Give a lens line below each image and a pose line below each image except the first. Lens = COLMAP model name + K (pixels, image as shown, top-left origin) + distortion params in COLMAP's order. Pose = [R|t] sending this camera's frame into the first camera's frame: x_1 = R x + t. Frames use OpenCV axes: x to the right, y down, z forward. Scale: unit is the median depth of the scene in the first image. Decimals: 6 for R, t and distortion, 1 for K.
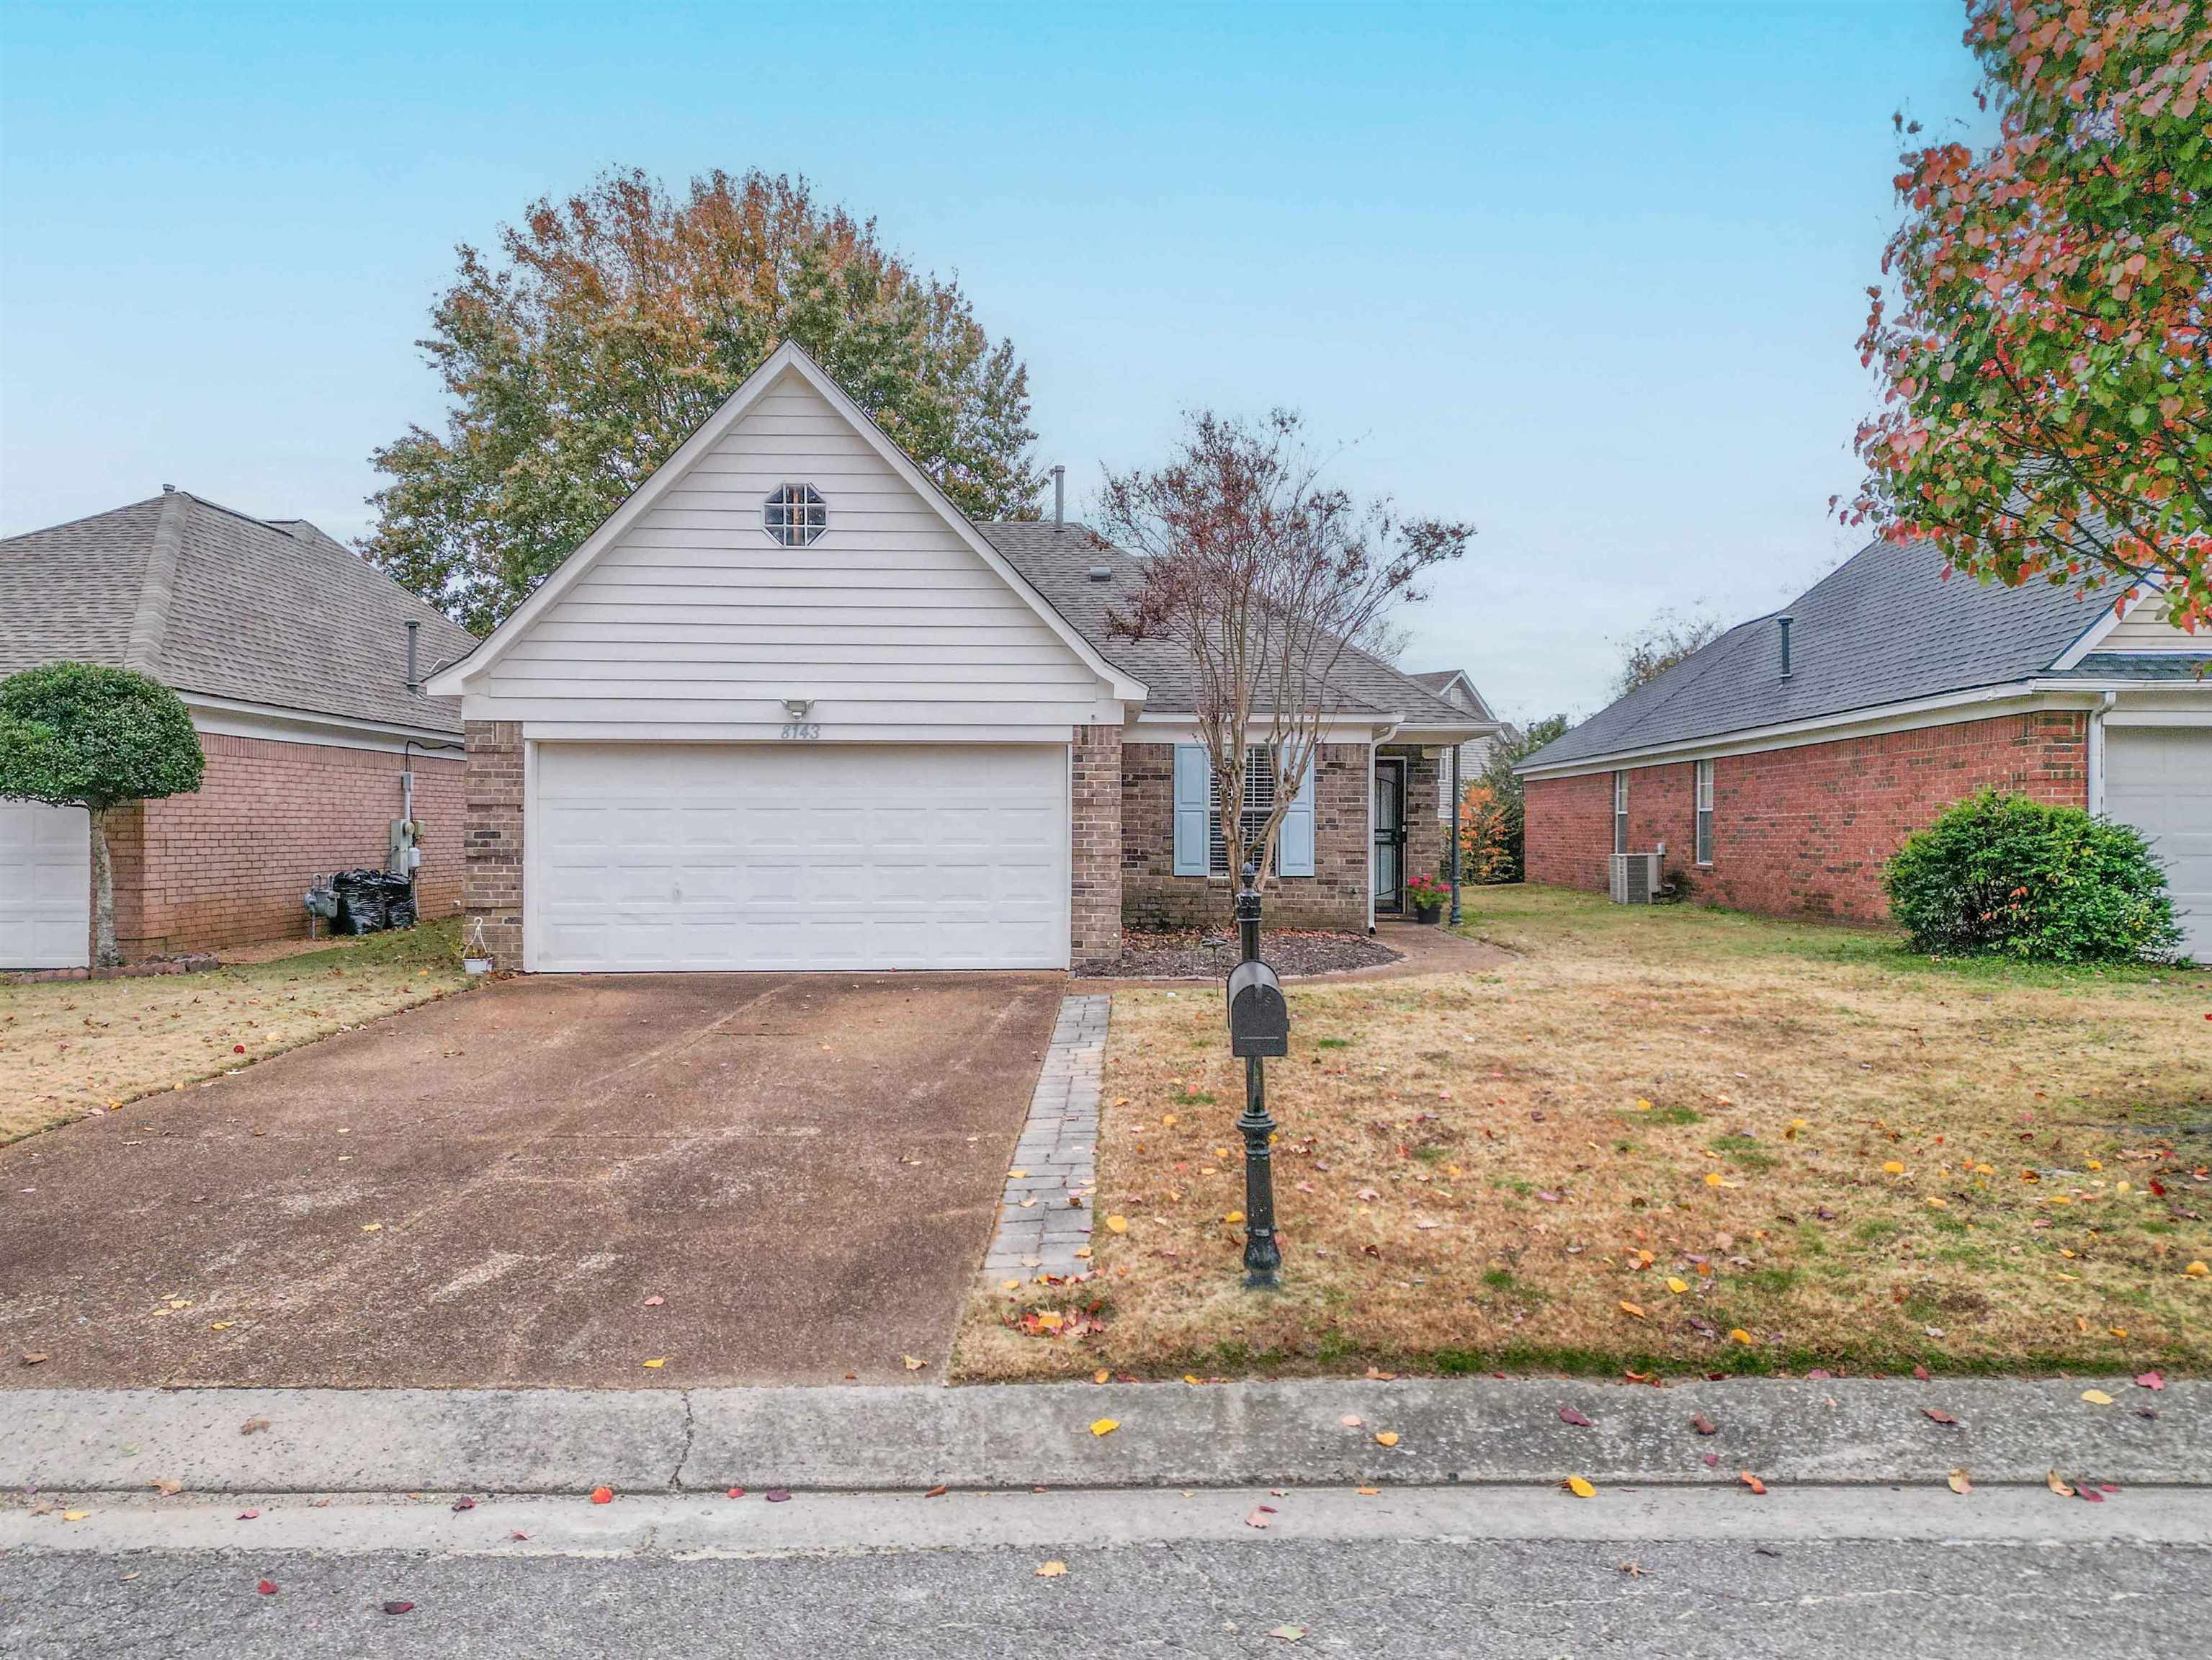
lens RADIAL K [[1553.6, 0, 1114.4], [0, 1553.6, 834.2], [0, 0, 1]] dist [0.082801, -0.069840]
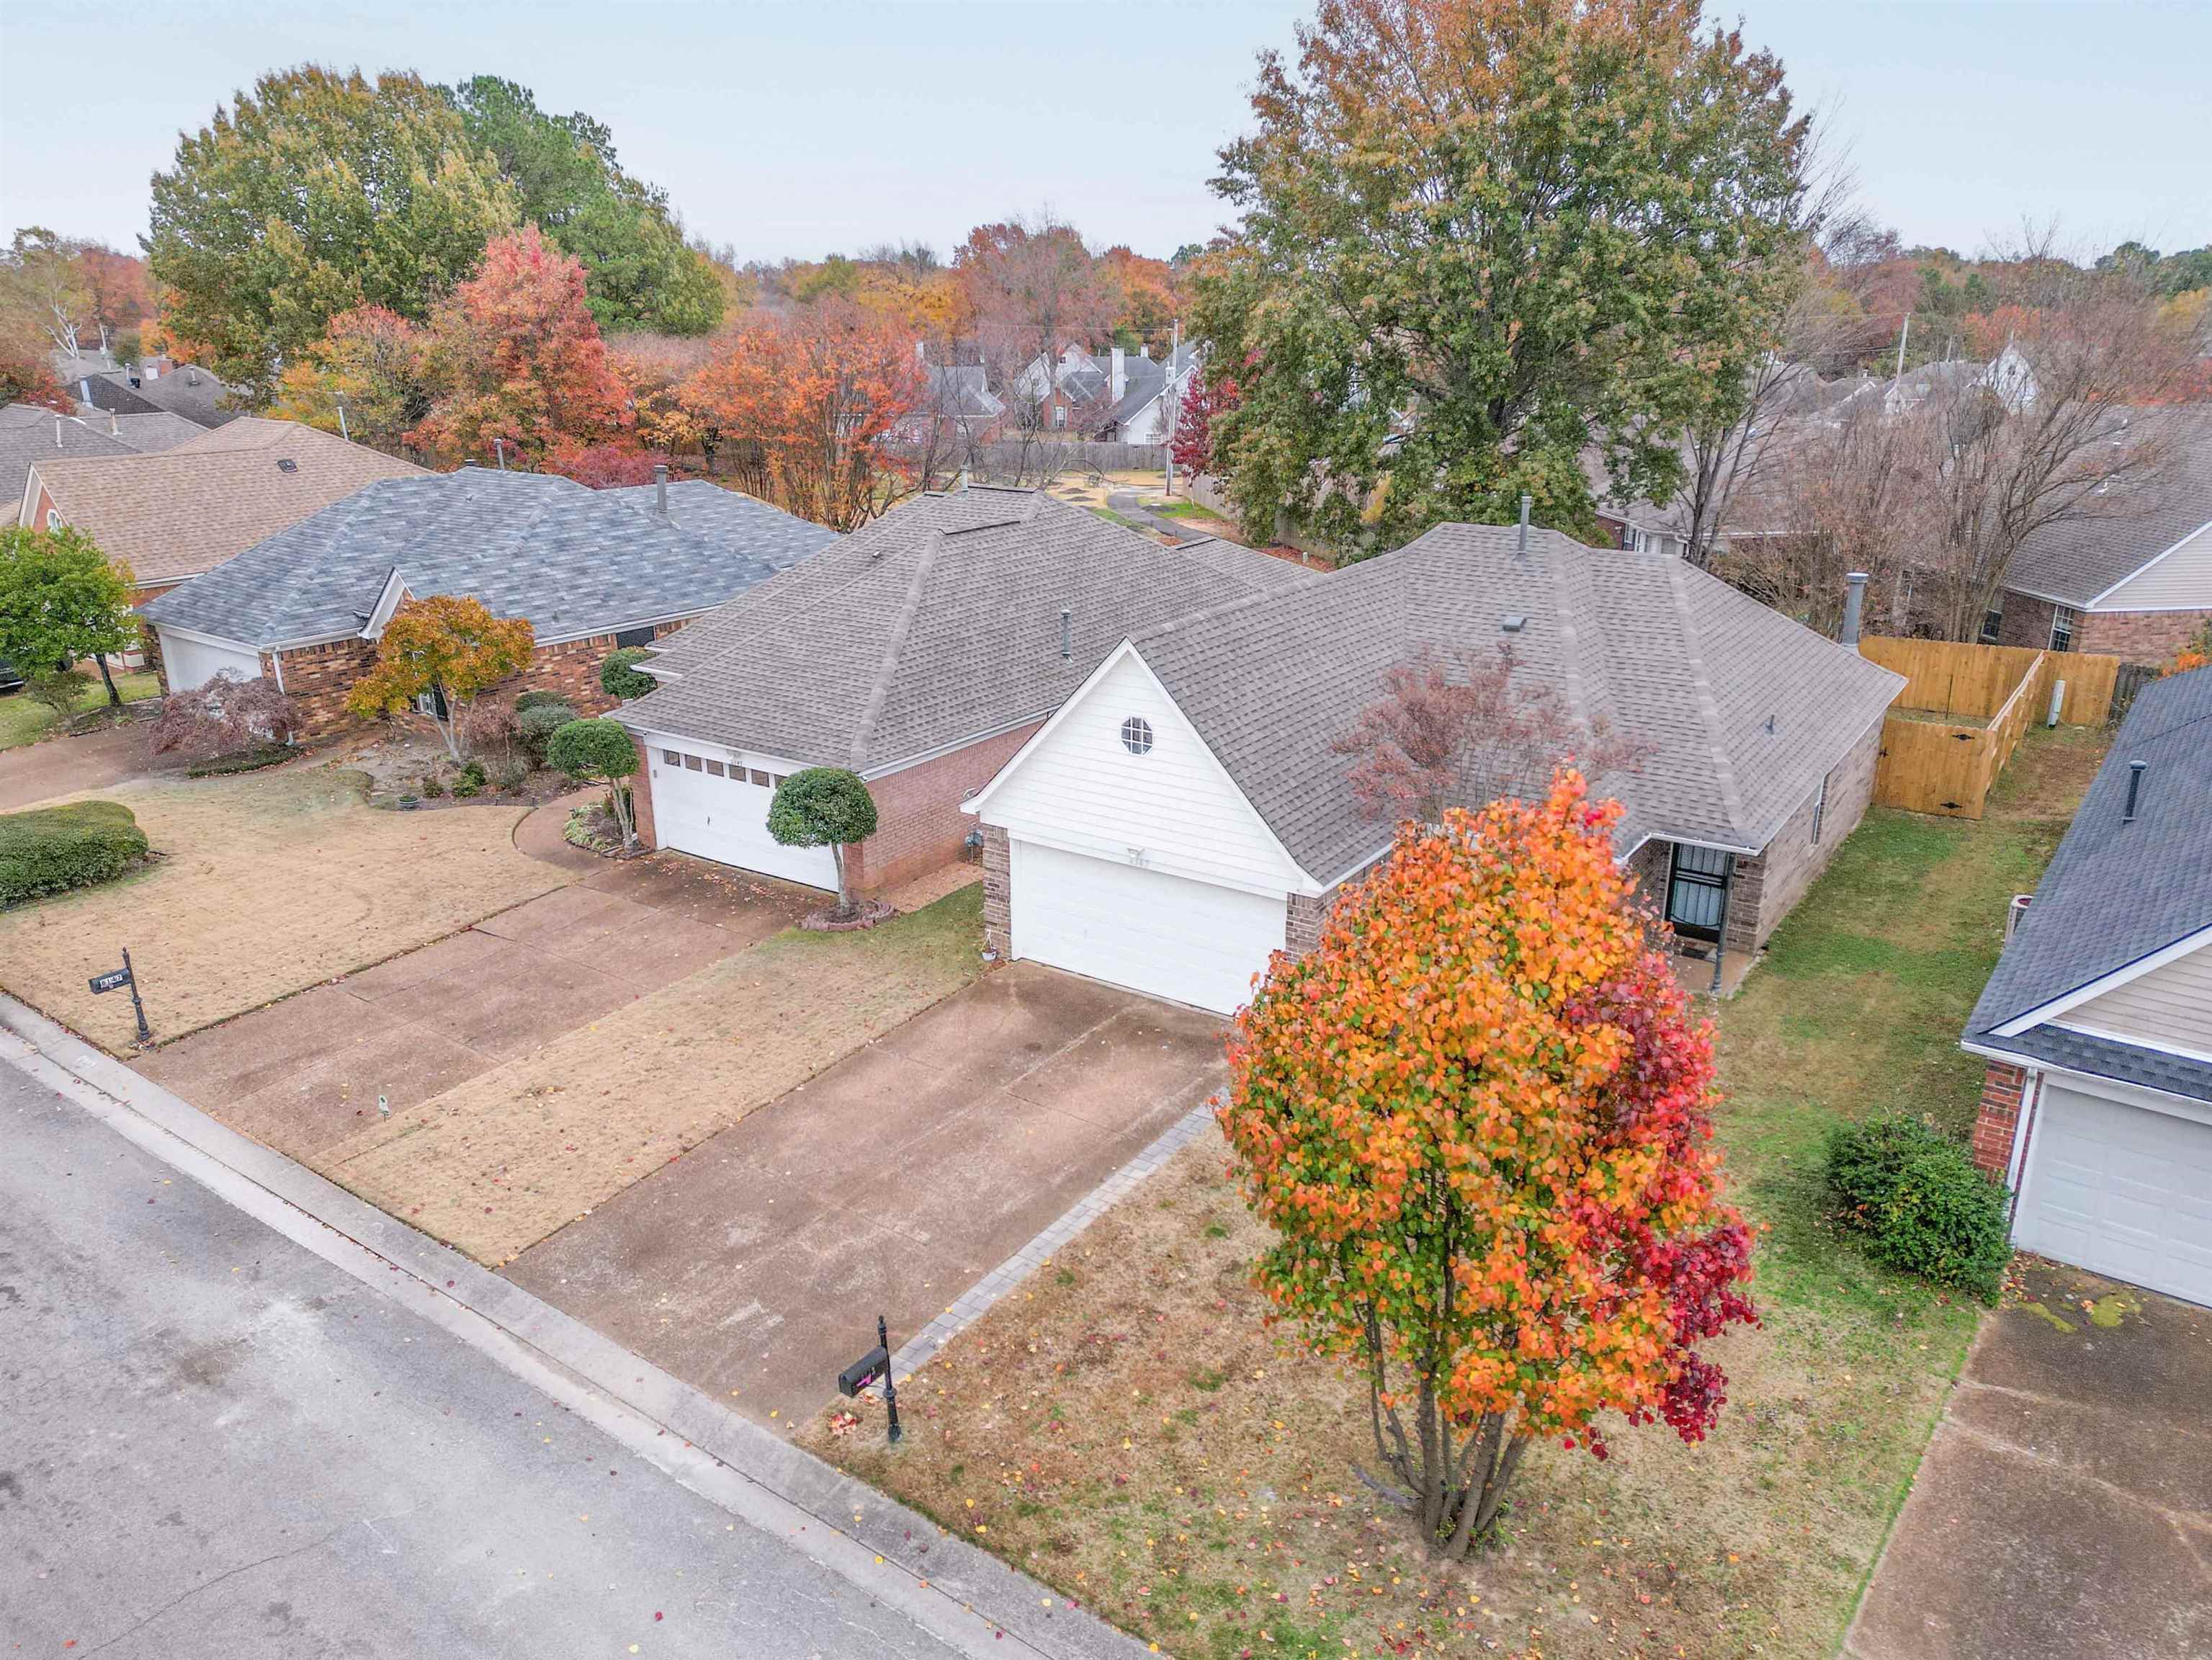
lens RADIAL K [[1553.6, 0, 1113.7], [0, 1553.6, 831.1], [0, 0, 1]] dist [0.082801, -0.069840]
pose [[0.817890, 0.180901, -0.546196, 0.657221], [0.004983, 0.947026, 0.321119, -0.619598], [0.575353, -0.265362, 0.773662, -0.260671]]
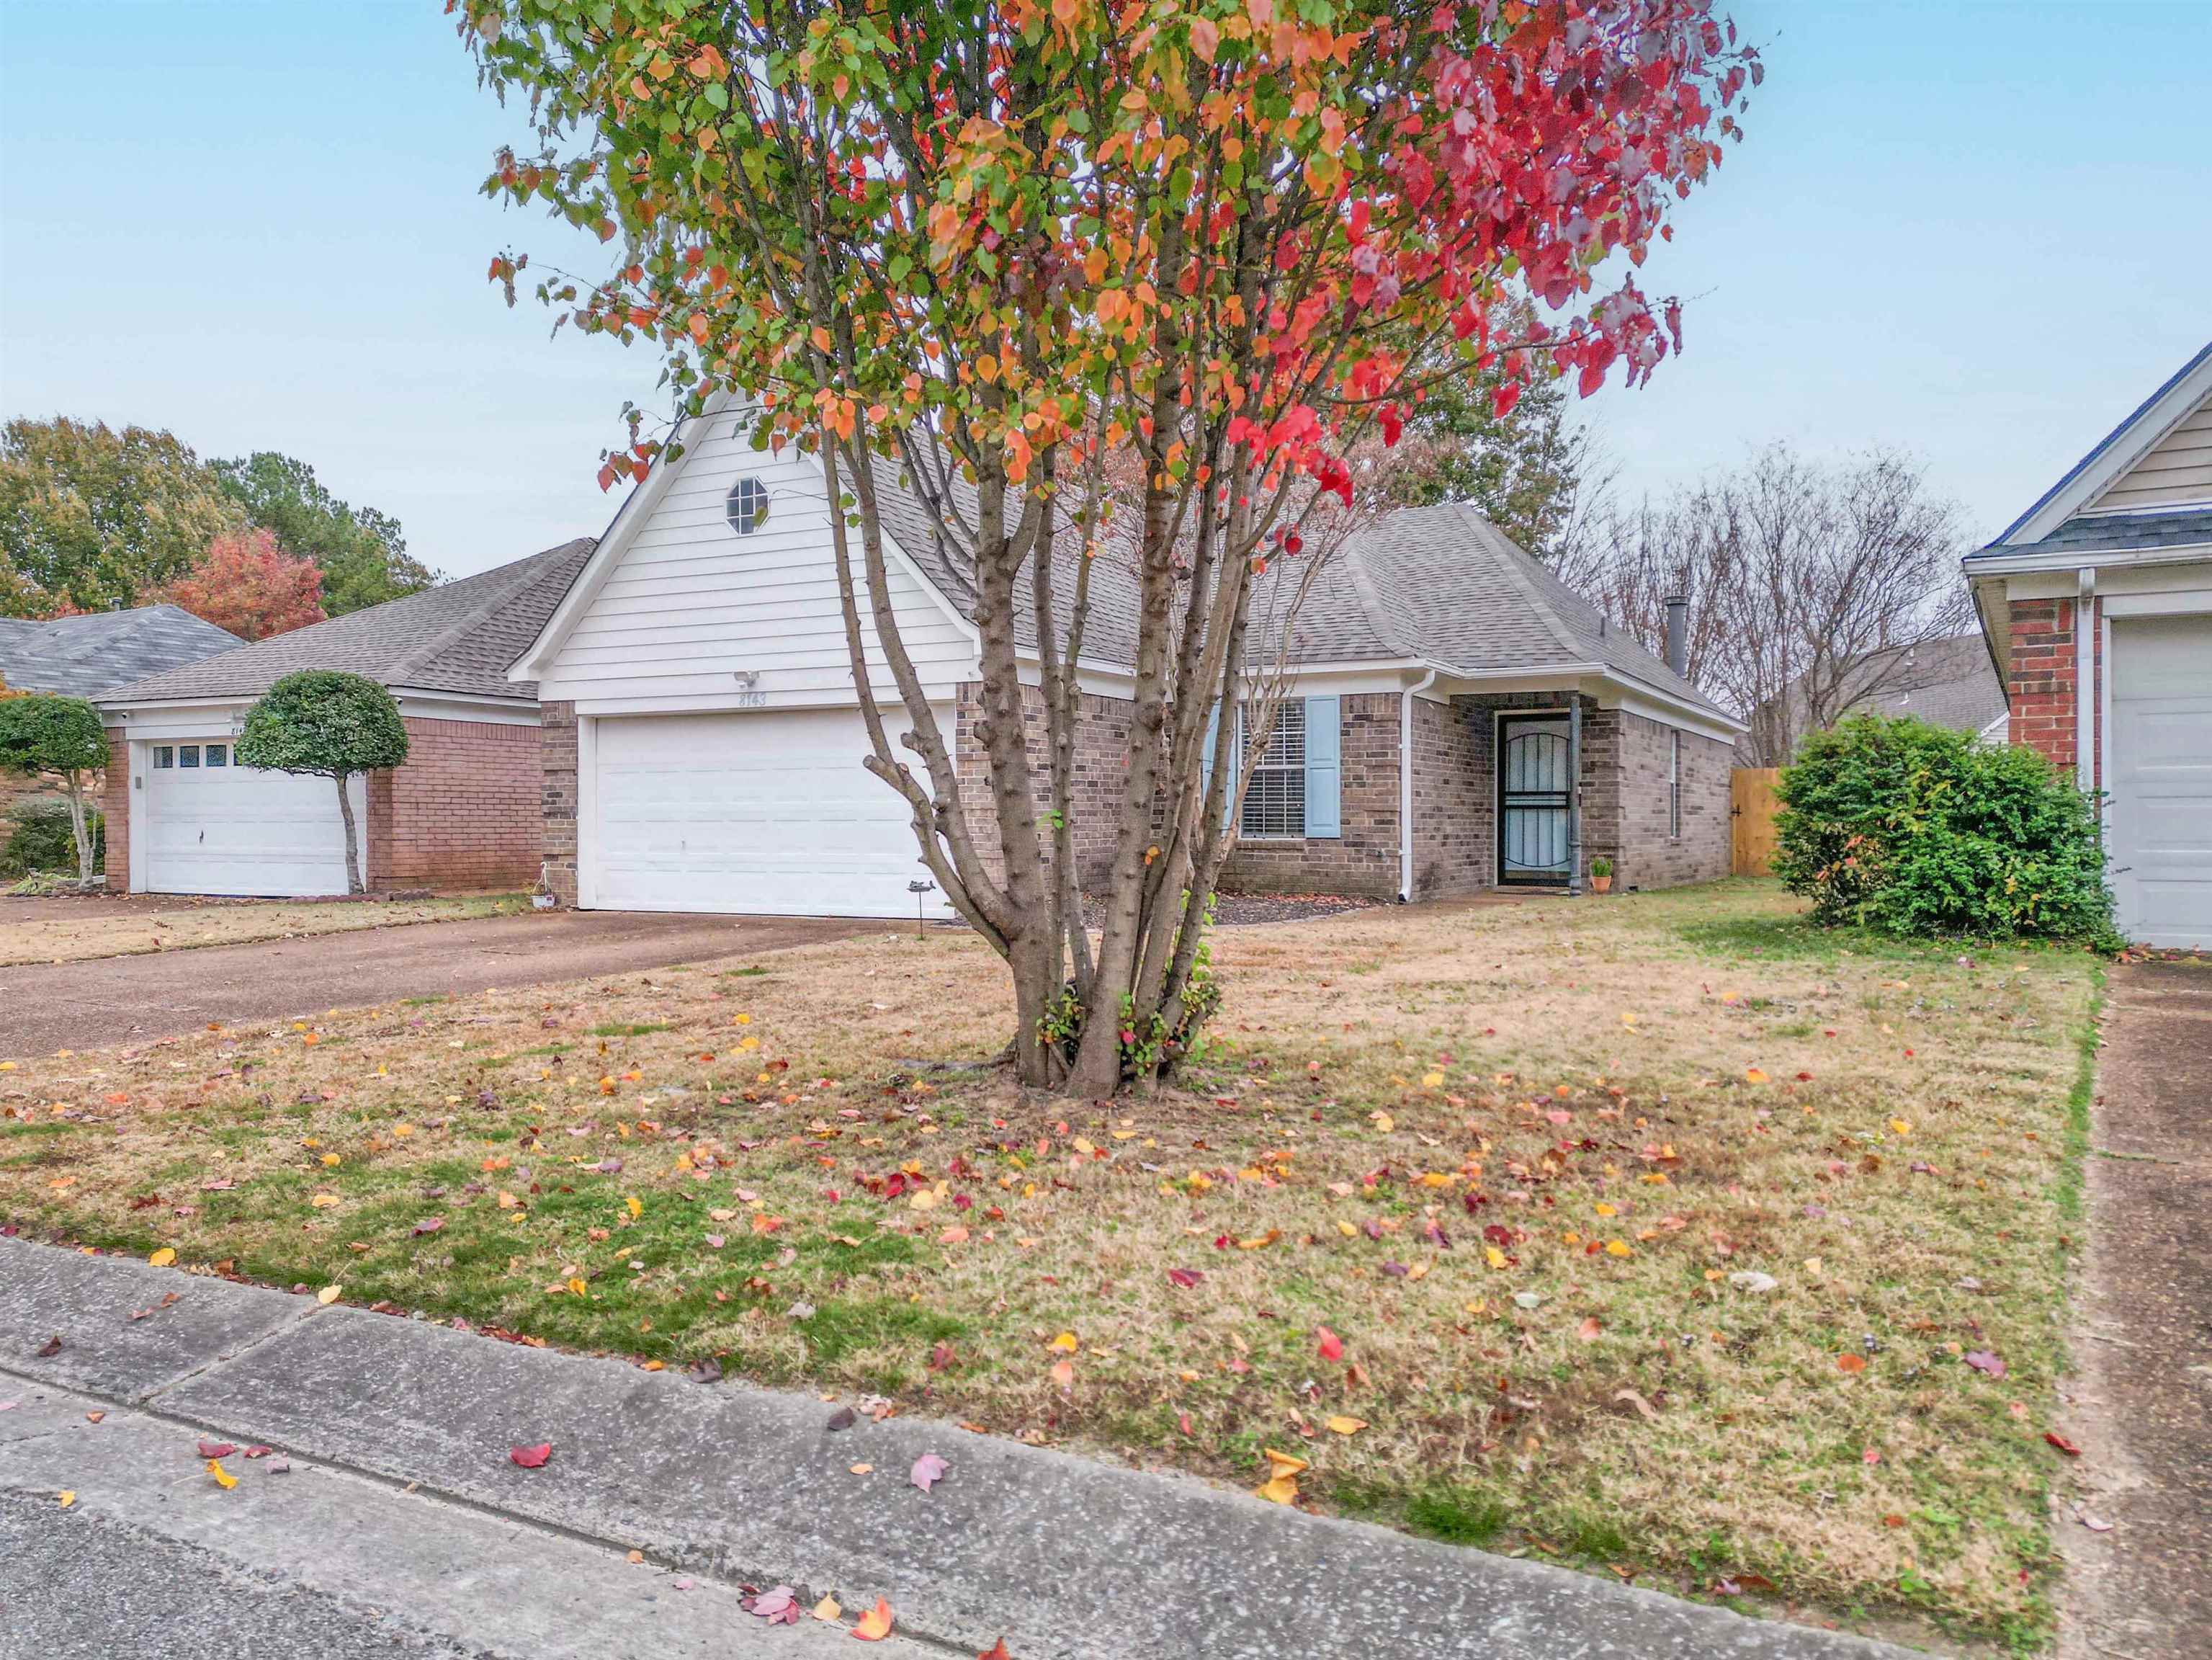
lens RADIAL K [[1553.6, 0, 1115.3], [0, 1553.6, 843.8], [0, 0, 1]] dist [0.082801, -0.069840]
pose [[0.874181, 0.004058, -0.485584, 0.571068], [0.000126, 0.999963, 0.008583, 0.028041], [0.485601, -0.007564, 0.874148, 0.147649]]
